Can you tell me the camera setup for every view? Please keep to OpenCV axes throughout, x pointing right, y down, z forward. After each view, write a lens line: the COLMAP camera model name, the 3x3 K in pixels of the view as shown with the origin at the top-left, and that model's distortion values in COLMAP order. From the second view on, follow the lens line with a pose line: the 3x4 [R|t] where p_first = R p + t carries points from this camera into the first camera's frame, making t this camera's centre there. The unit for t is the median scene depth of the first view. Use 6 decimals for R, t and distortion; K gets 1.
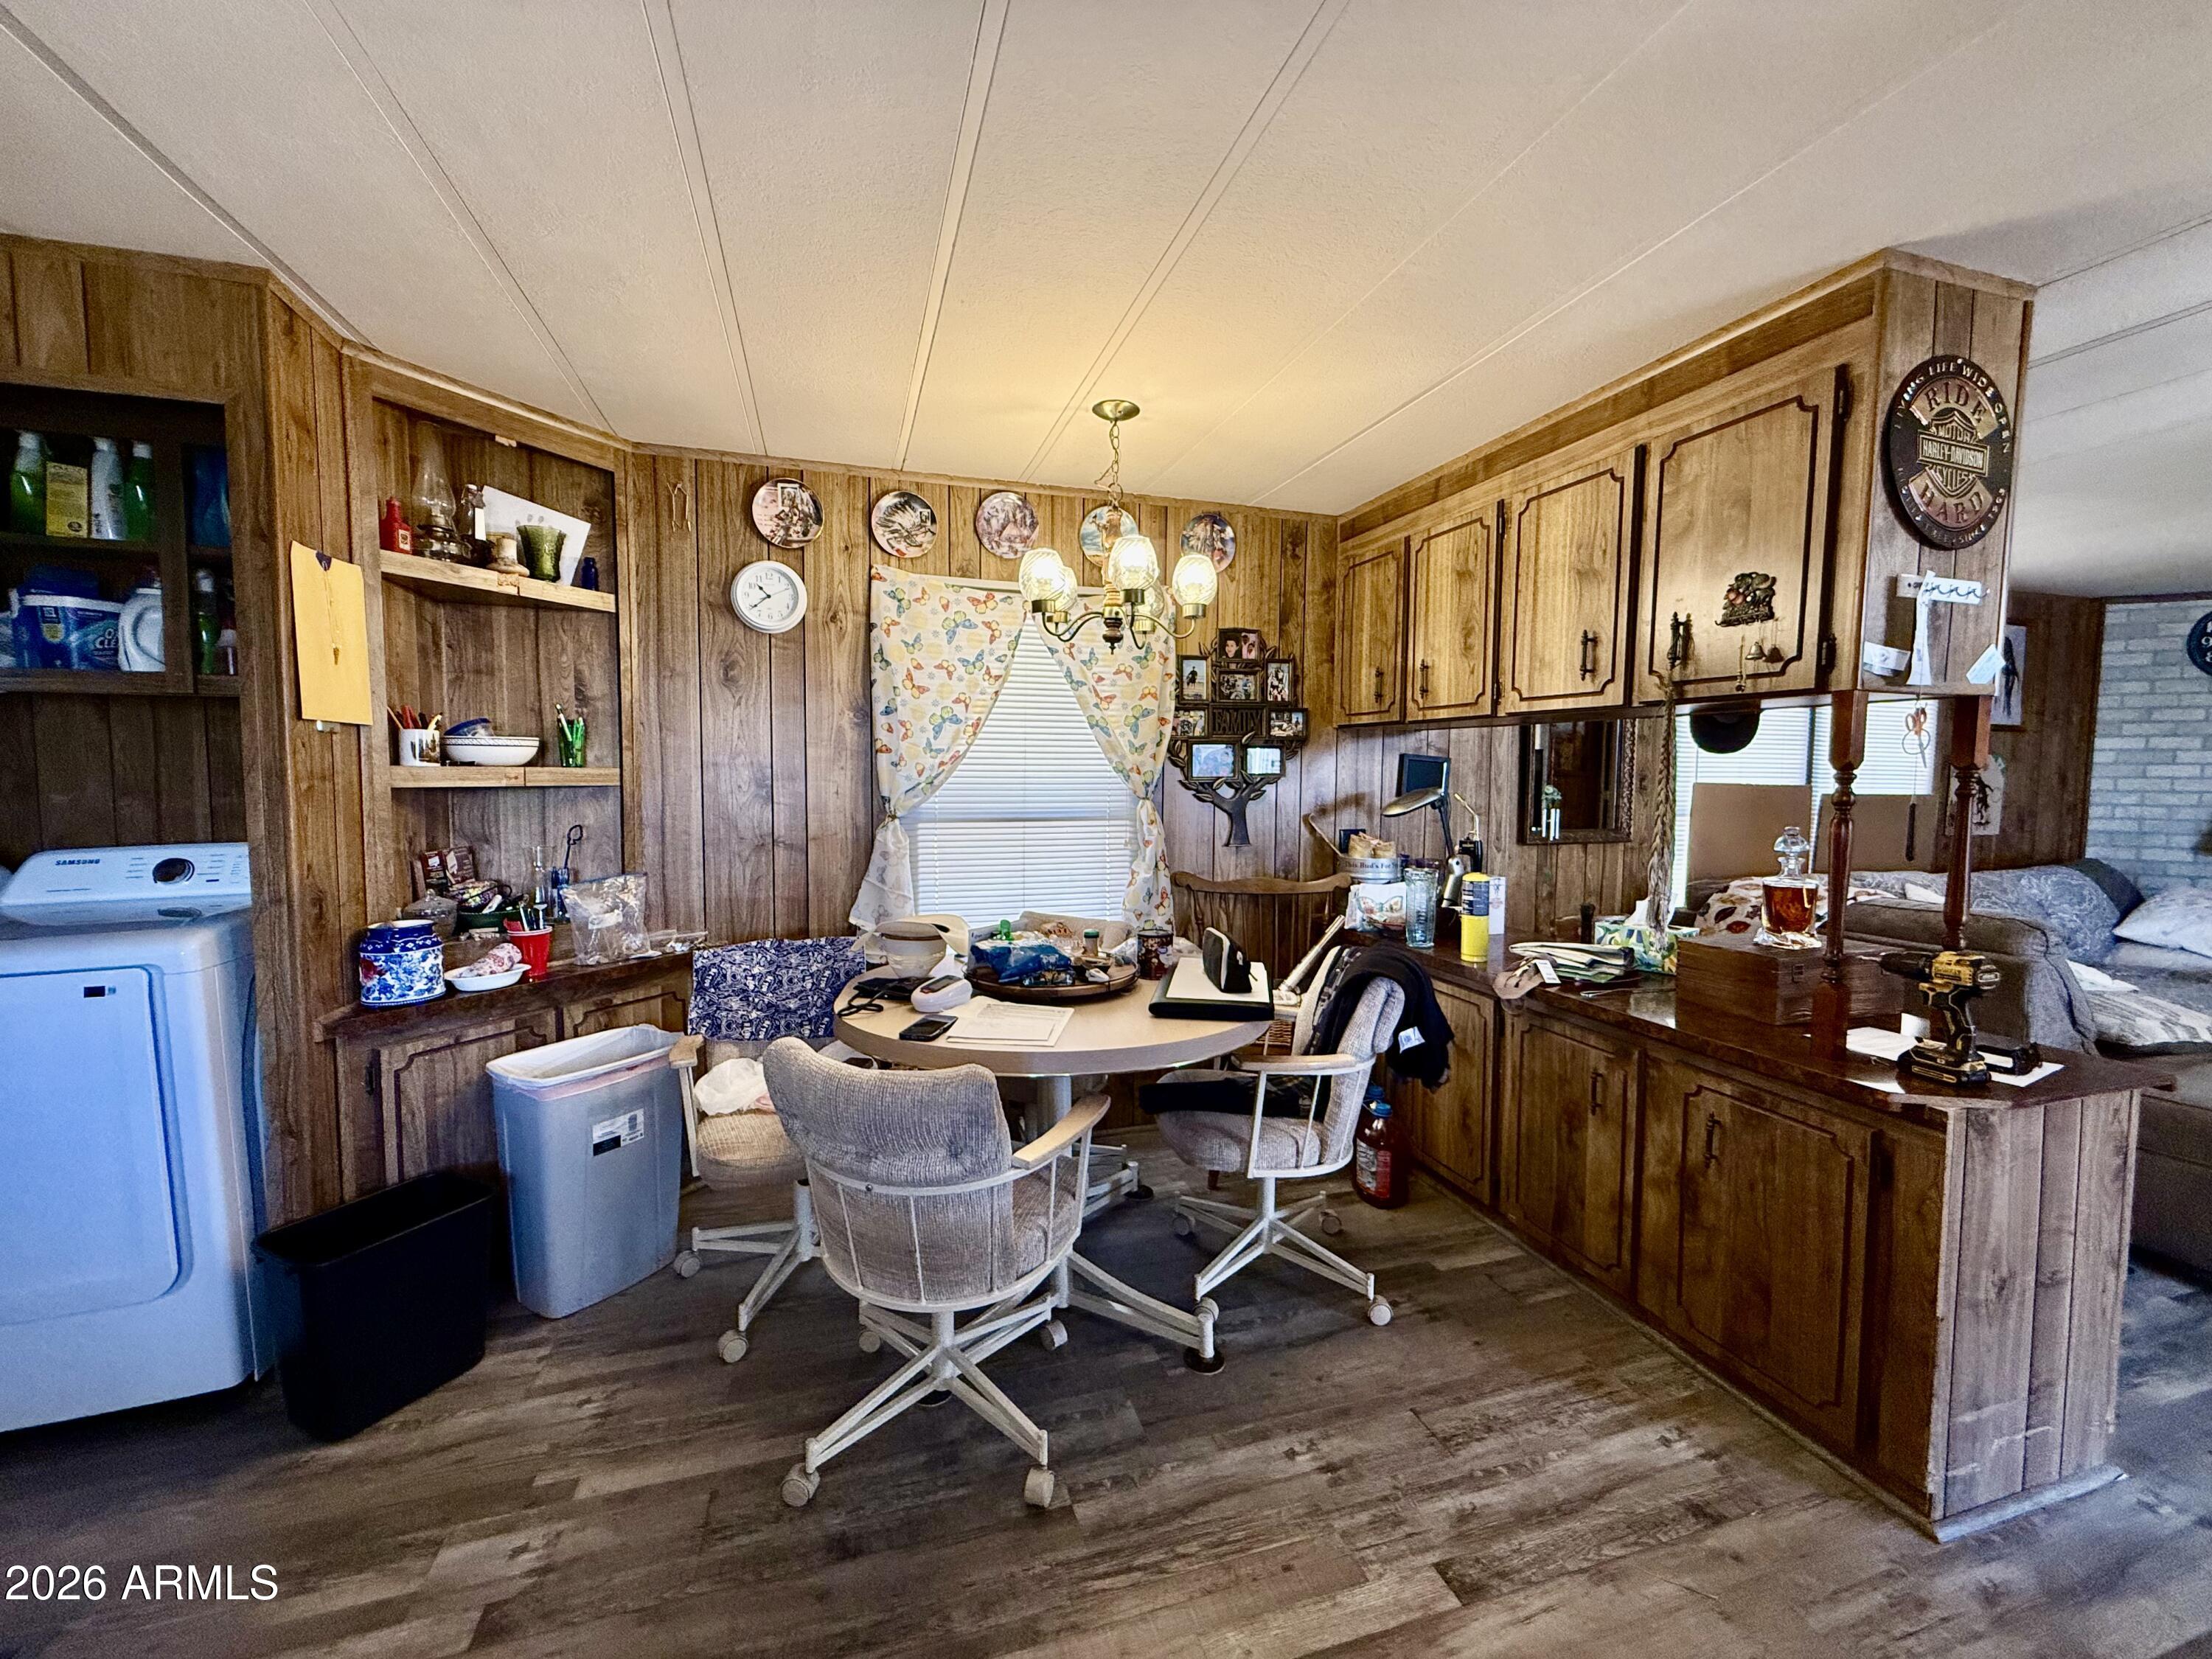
lens RADIAL K [[878.9, 0, 1111.1], [0, 878.9, 830.1], [0, 0, 1]] dist [-0.003099, 0.000260]
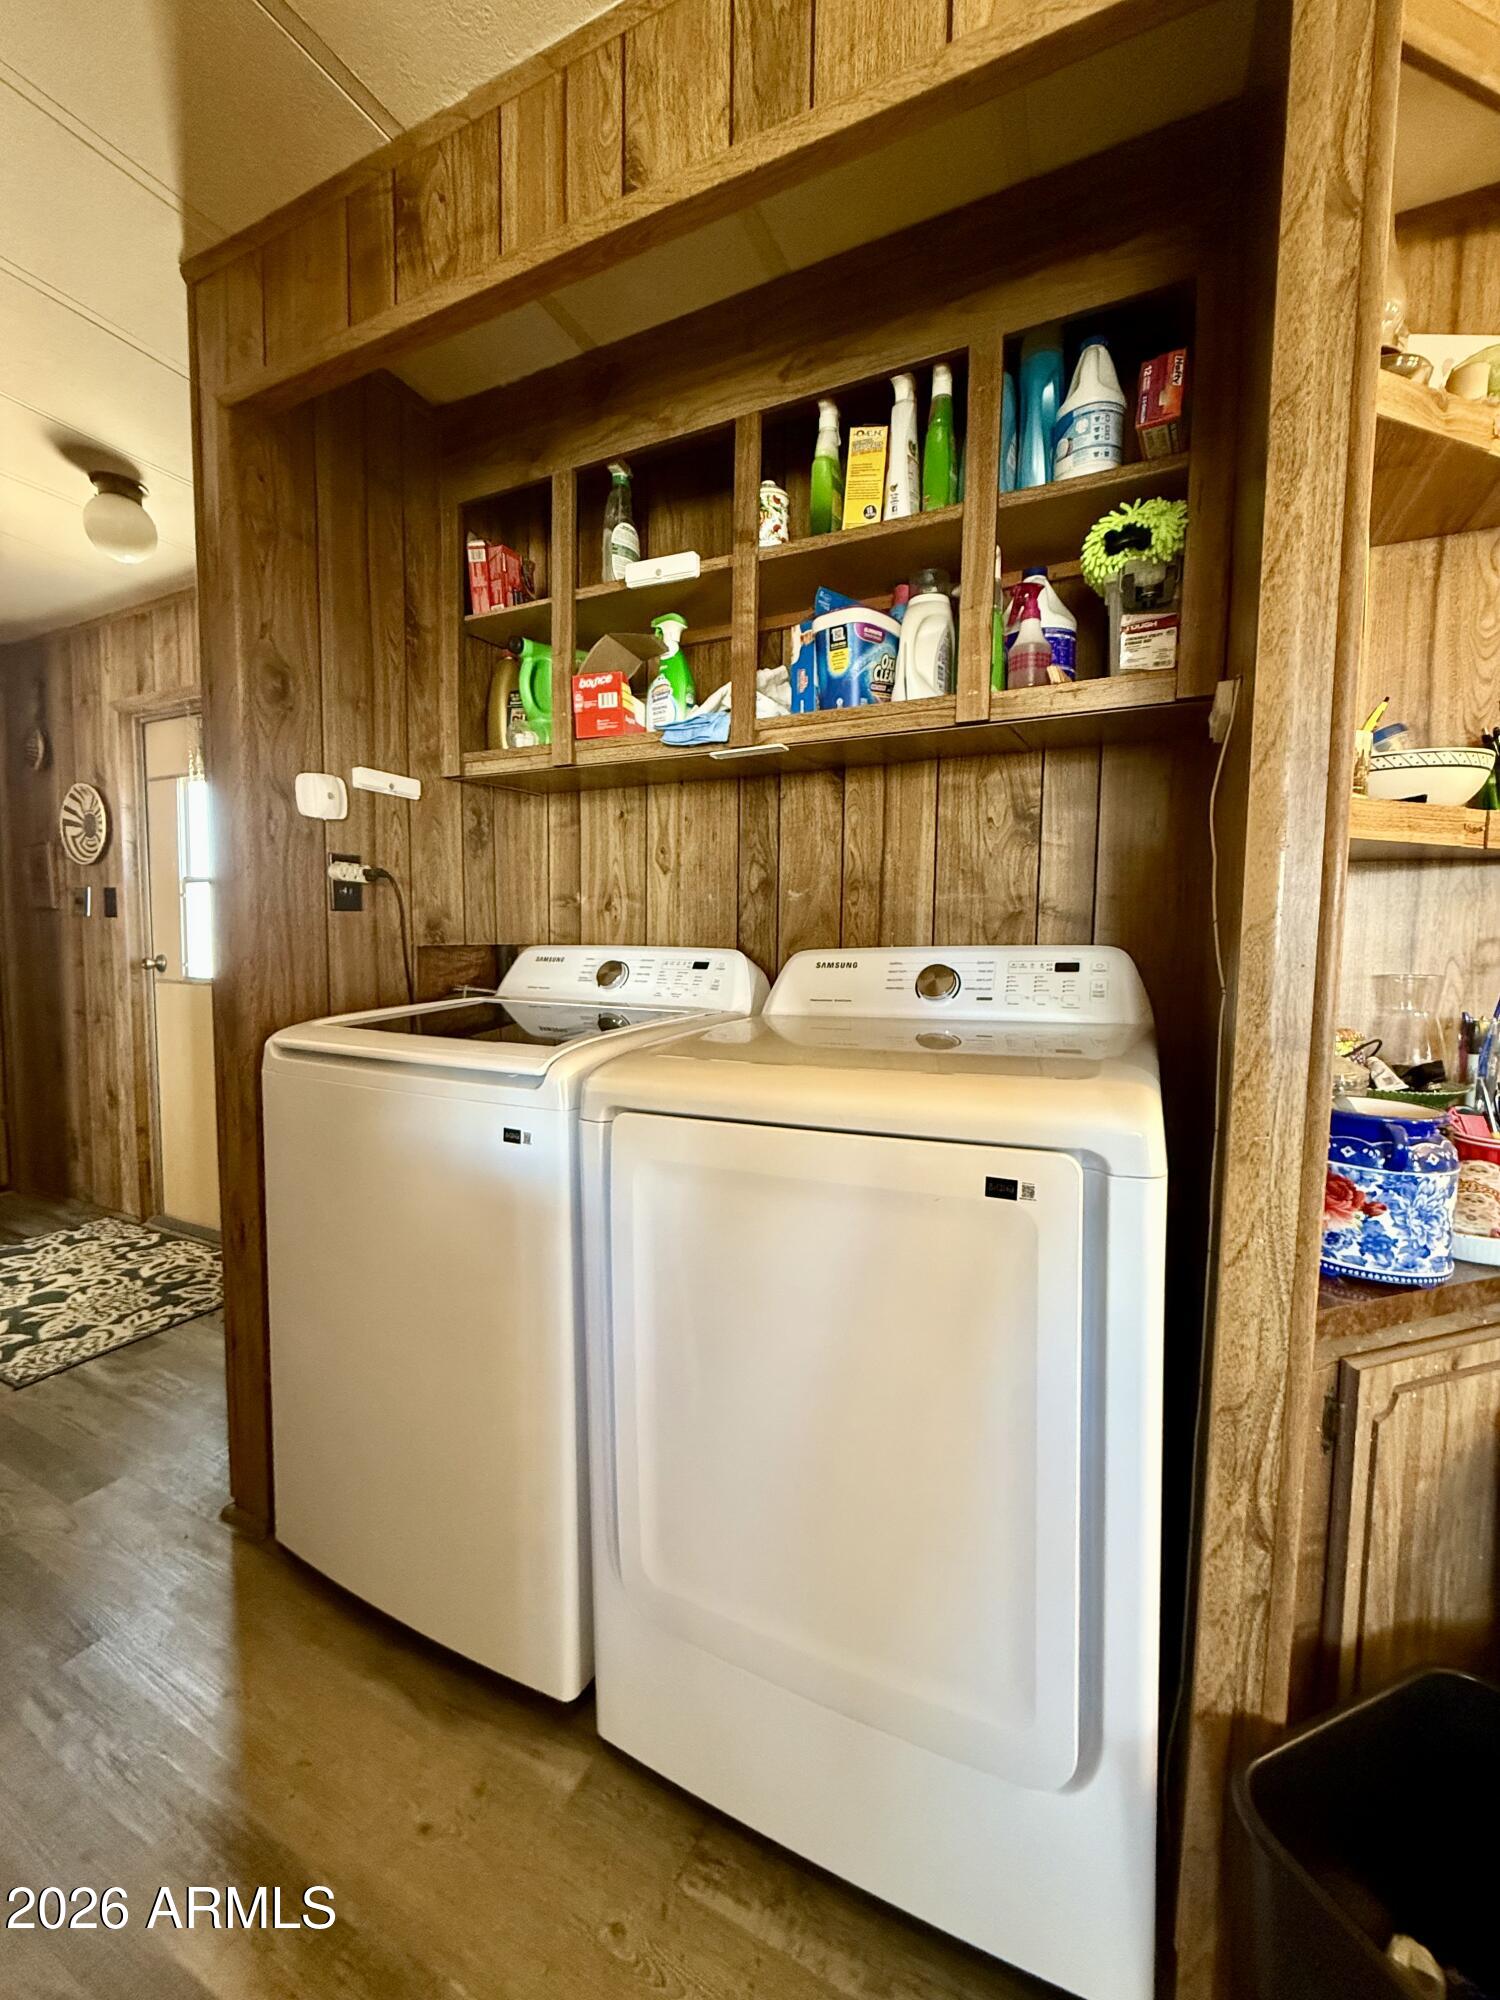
lens RADIAL K [[794.7, 0, 748.1], [0, 794.7, 996.7], [0, 0, 1]] dist [-0.003099, 0.000260]
pose [[0.728886, 0.051181, -0.682719, -0.771174], [-0.051961, 0.998461, 0.019377, 0.055878], [0.682660, 0.021351, 0.730424, 0.443243]]
